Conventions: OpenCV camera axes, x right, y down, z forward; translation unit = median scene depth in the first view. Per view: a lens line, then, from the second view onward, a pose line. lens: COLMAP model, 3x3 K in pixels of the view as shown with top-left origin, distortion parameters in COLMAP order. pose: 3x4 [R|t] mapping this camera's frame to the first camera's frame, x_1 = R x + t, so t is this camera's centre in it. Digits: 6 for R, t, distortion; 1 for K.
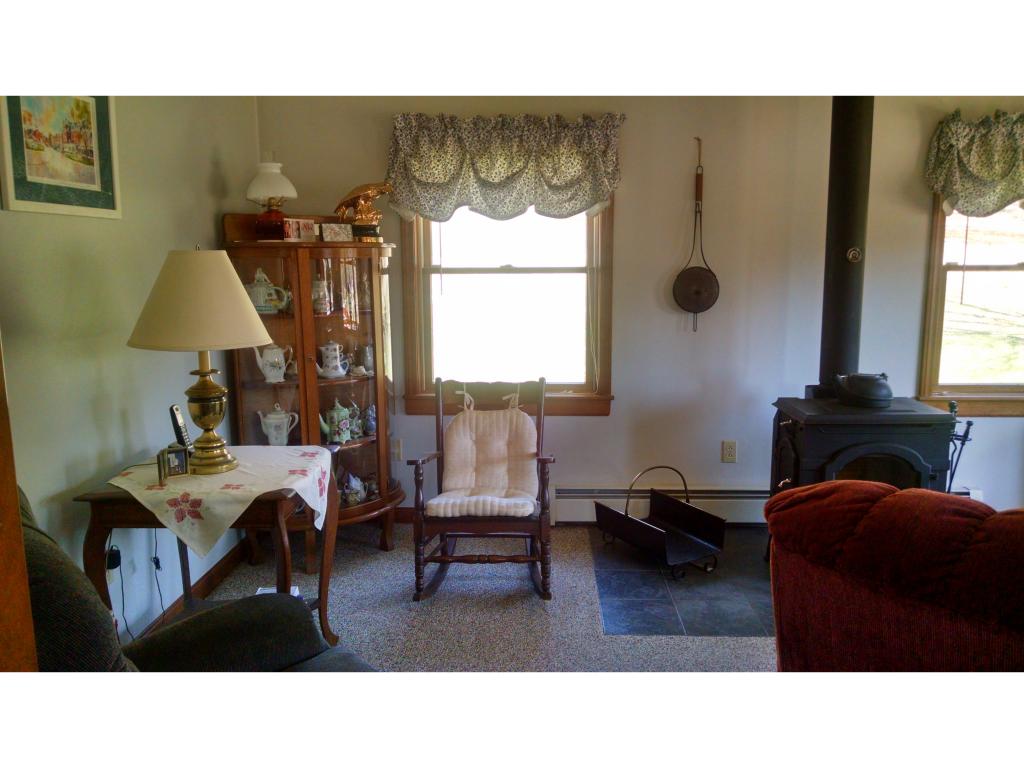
lens RADIAL K [[778.9, 0, 514.5], [0, 778.9, 387.7], [0, 0, 1]] dist [0.031480, -0.058431]
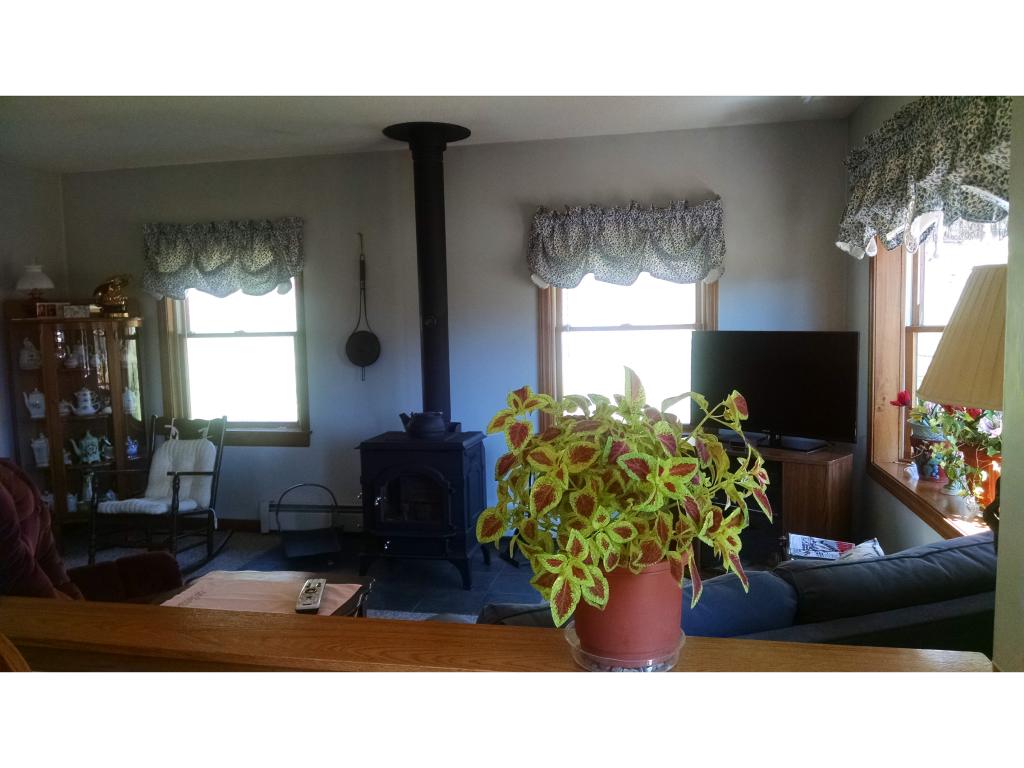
lens RADIAL K [[778.9, 0, 515.0], [0, 778.9, 383.0], [0, 0, 1]] dist [0.031480, -0.058431]
pose [[0.984859, -0.002751, -0.173336, 0.730261], [-0.010986, 0.996874, -0.078242, 0.029705], [0.173010, 0.078962, 0.981750, -0.220611]]
